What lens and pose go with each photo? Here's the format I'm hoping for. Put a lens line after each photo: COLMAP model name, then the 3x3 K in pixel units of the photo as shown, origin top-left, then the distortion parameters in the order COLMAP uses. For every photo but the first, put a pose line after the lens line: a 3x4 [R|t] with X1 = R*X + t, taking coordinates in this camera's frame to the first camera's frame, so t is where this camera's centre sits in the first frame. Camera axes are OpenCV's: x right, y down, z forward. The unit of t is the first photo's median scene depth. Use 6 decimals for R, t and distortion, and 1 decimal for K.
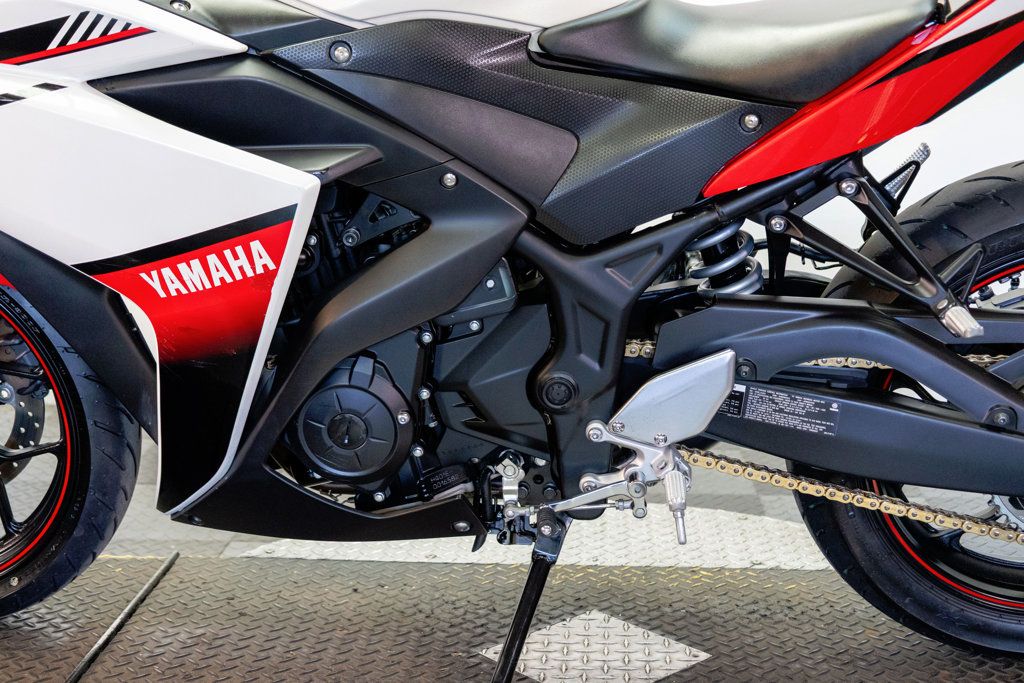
lens RADIAL K [[1418.2, 0, 512.0], [0, 1418.2, 341.5], [0, 0, 1]] dist [0.016818, -0.026640]
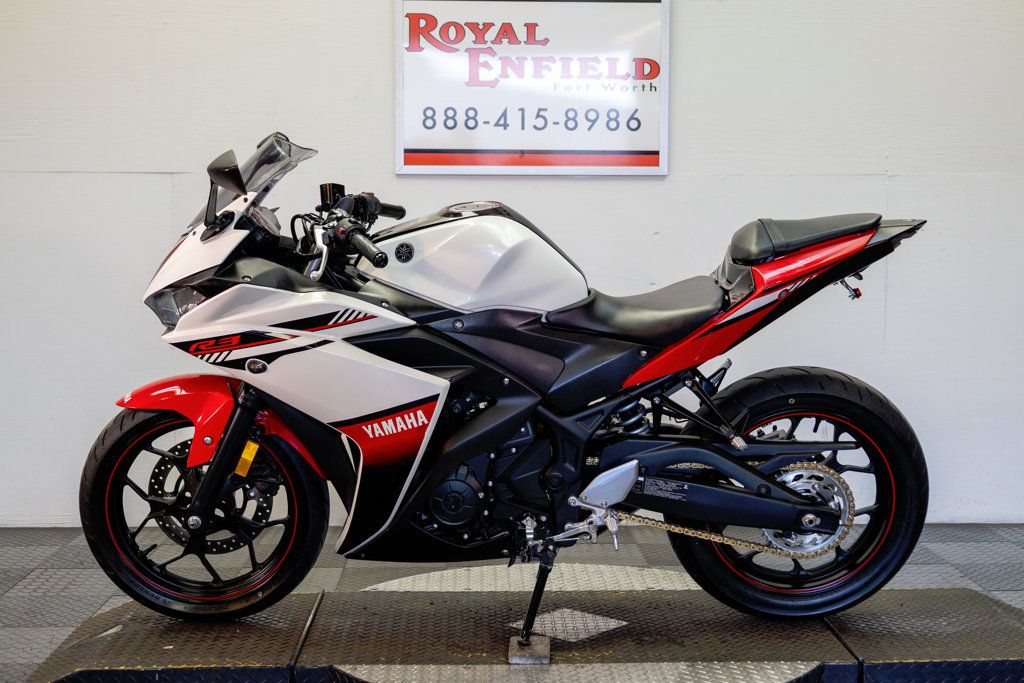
lens RADIAL K [[1418.2, 0, 512.0], [0, 1418.2, 341.5], [0, 0, 1]] dist [0.016818, -0.026640]
pose [[0.996449, -0.006040, 0.083983, -0.202975], [0.016235, 0.992489, -0.121248, 0.082539], [-0.082620, 0.122181, 0.989063, -1.075627]]
